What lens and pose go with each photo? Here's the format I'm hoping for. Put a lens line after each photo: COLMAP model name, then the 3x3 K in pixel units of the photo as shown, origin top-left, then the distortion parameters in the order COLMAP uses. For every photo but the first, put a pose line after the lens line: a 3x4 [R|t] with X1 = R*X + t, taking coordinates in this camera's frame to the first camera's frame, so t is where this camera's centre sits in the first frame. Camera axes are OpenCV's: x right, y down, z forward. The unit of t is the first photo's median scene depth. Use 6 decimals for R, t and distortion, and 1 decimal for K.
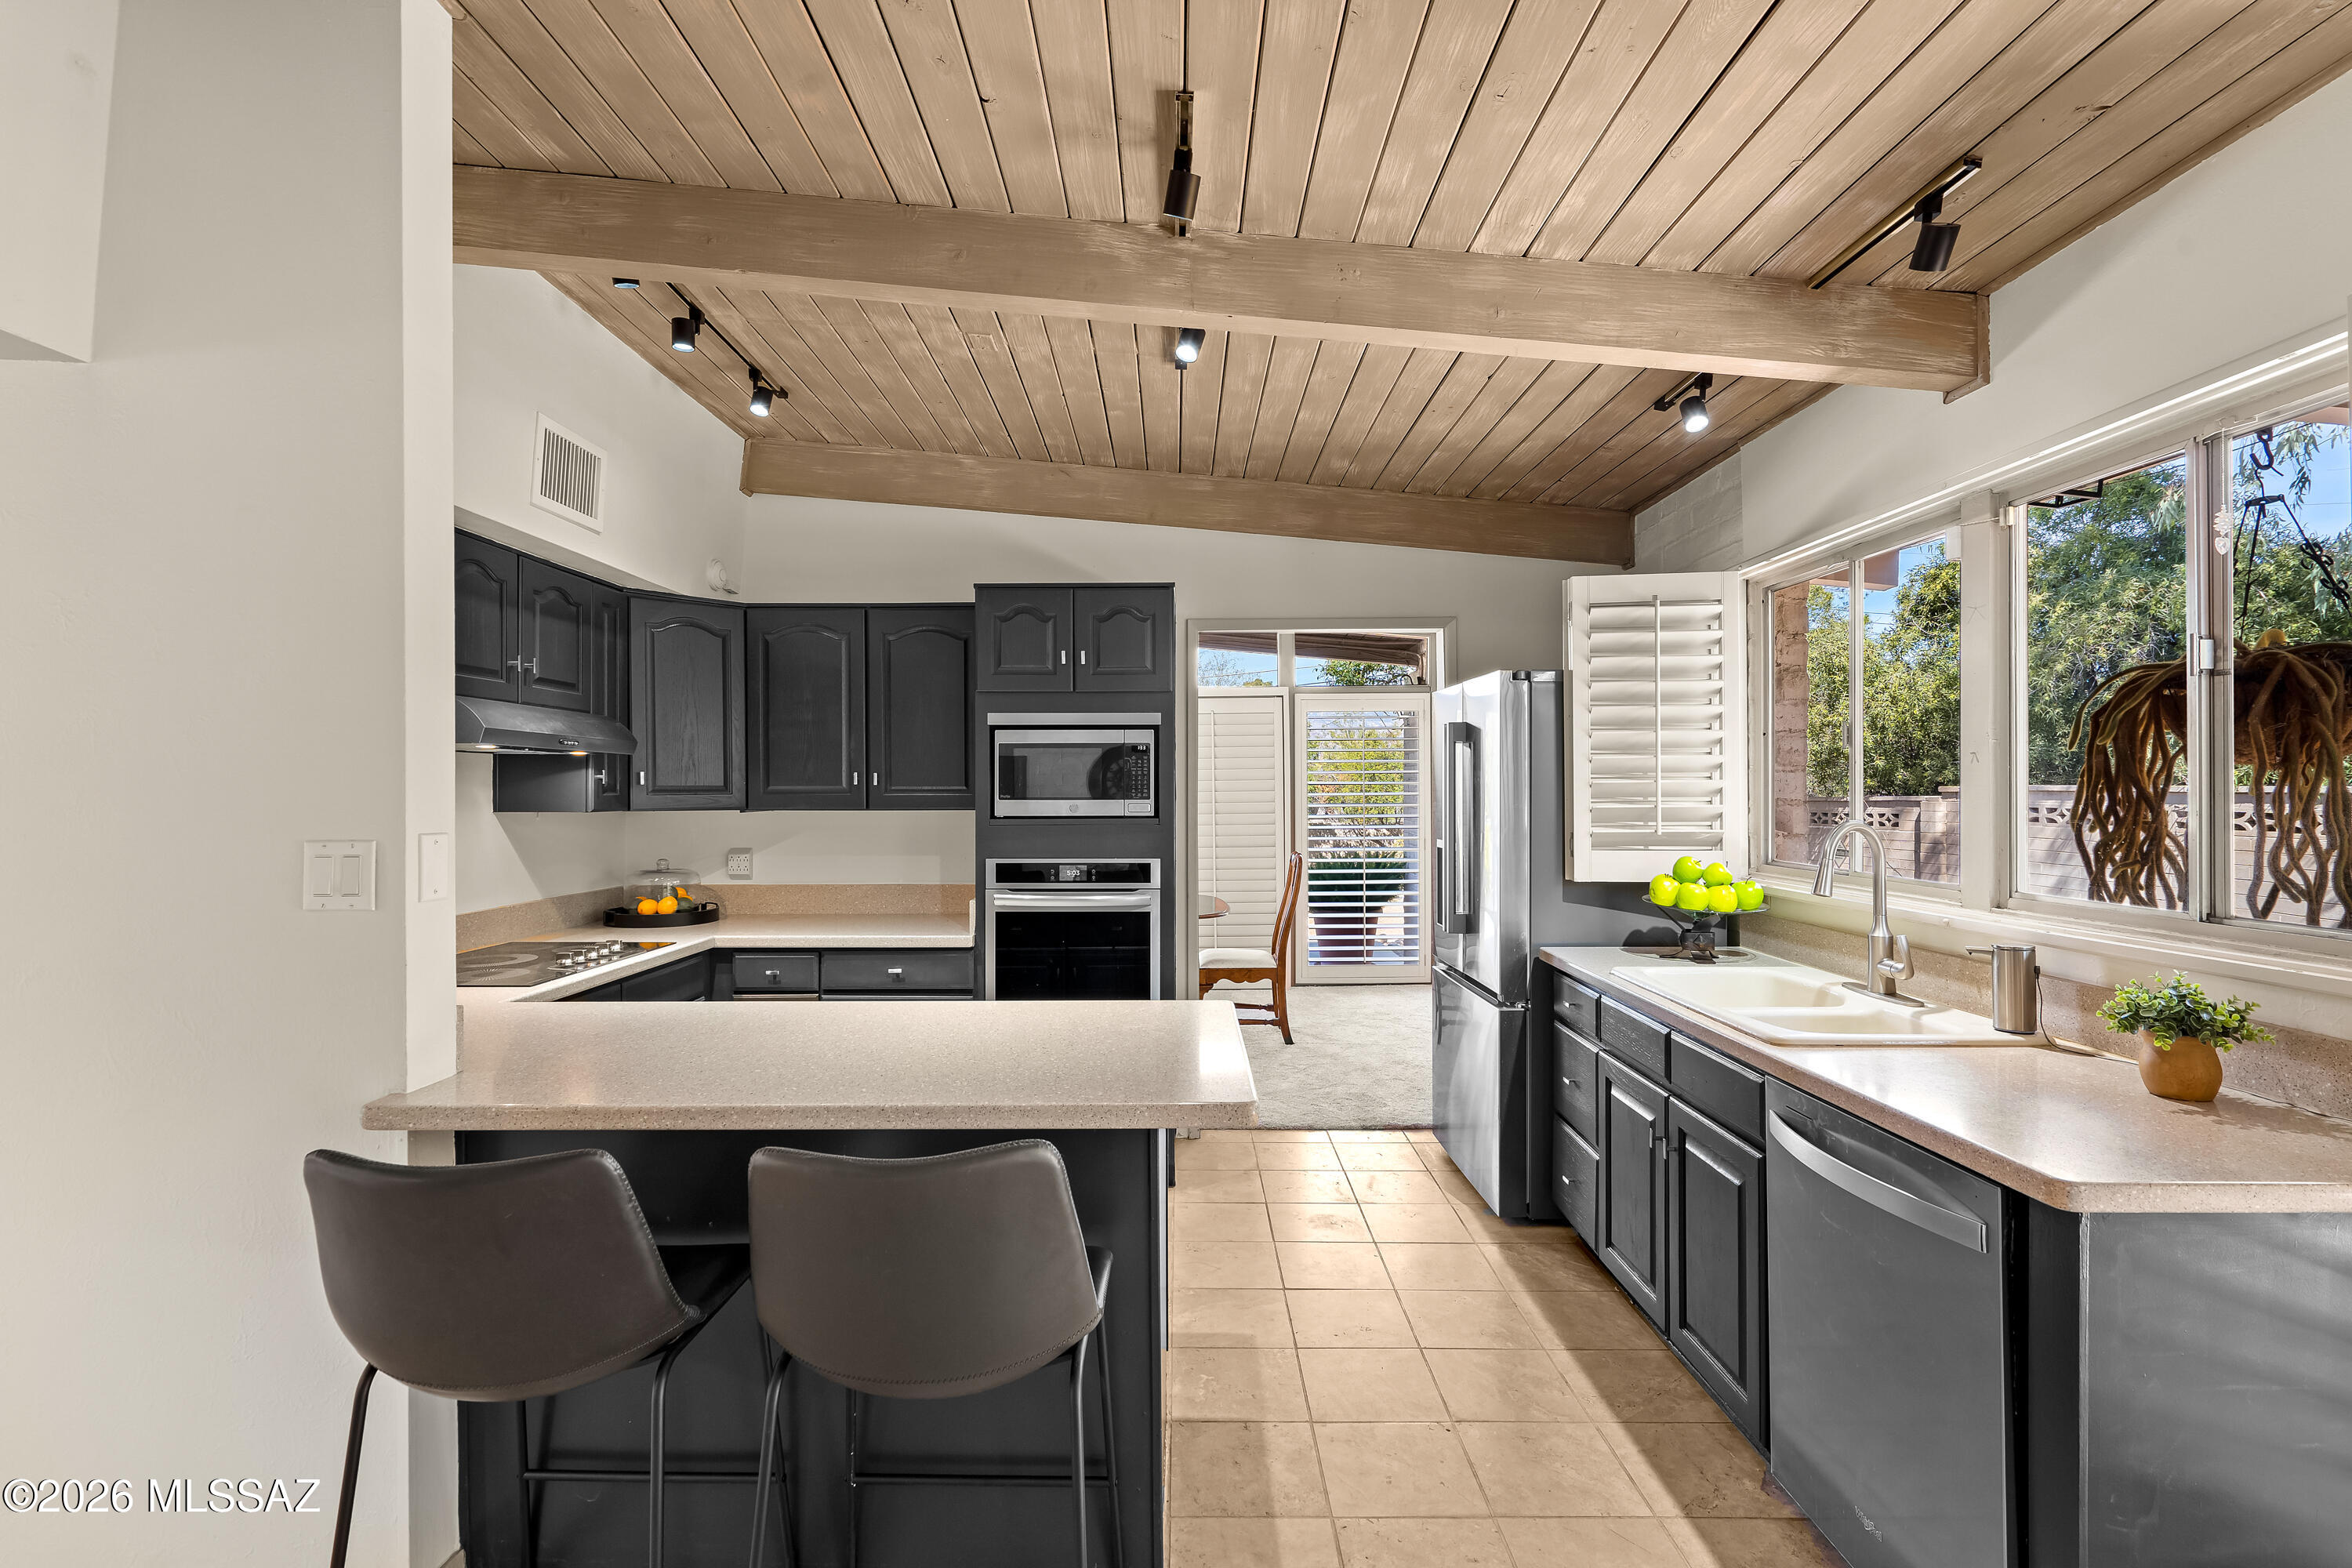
lens RADIAL K [[1076.1, 0, 1175.1], [0, 1076.1, 781.2], [0, 0, 1]] dist [-0.004630, 0.000132]
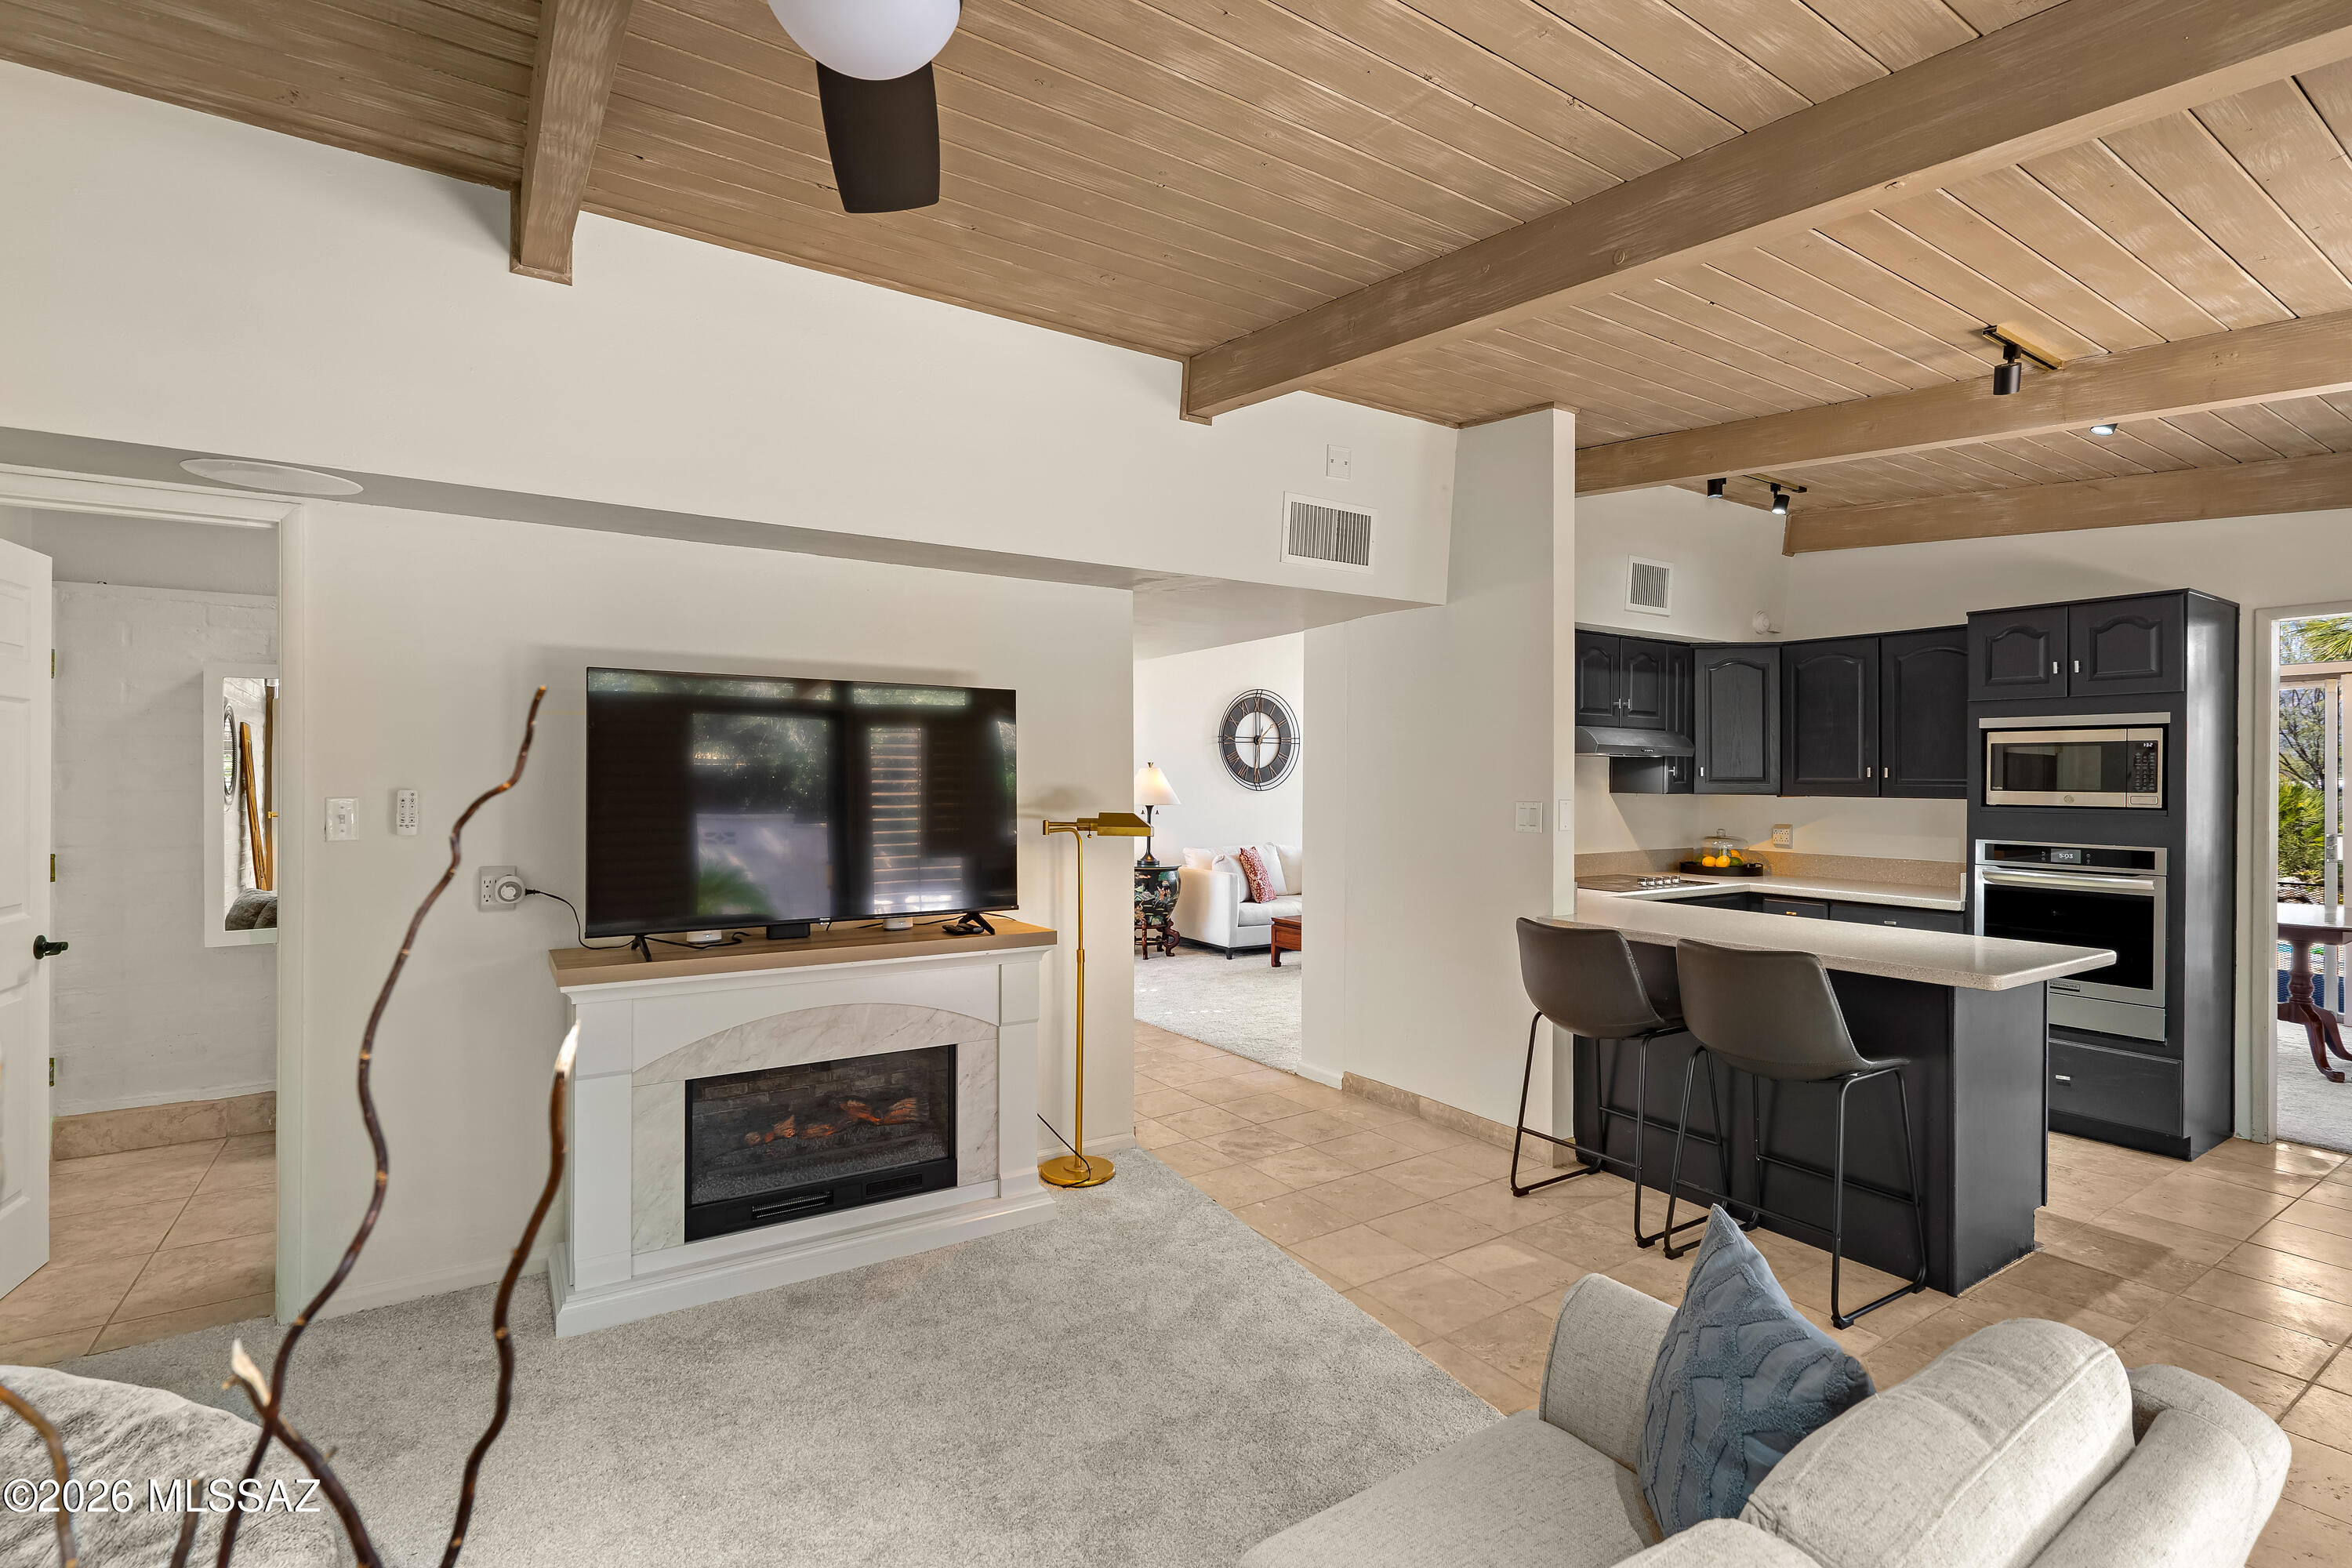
lens RADIAL K [[1076.1, 0, 1175.1], [0, 1076.1, 781.2], [0, 0, 1]] dist [-0.004630, 0.000132]
pose [[0.556322, 0.009509, -0.830912, 0.322378], [-0.001430, 0.999944, 0.010486, -0.004429], [0.830965, -0.004646, 0.556305, -0.413298]]
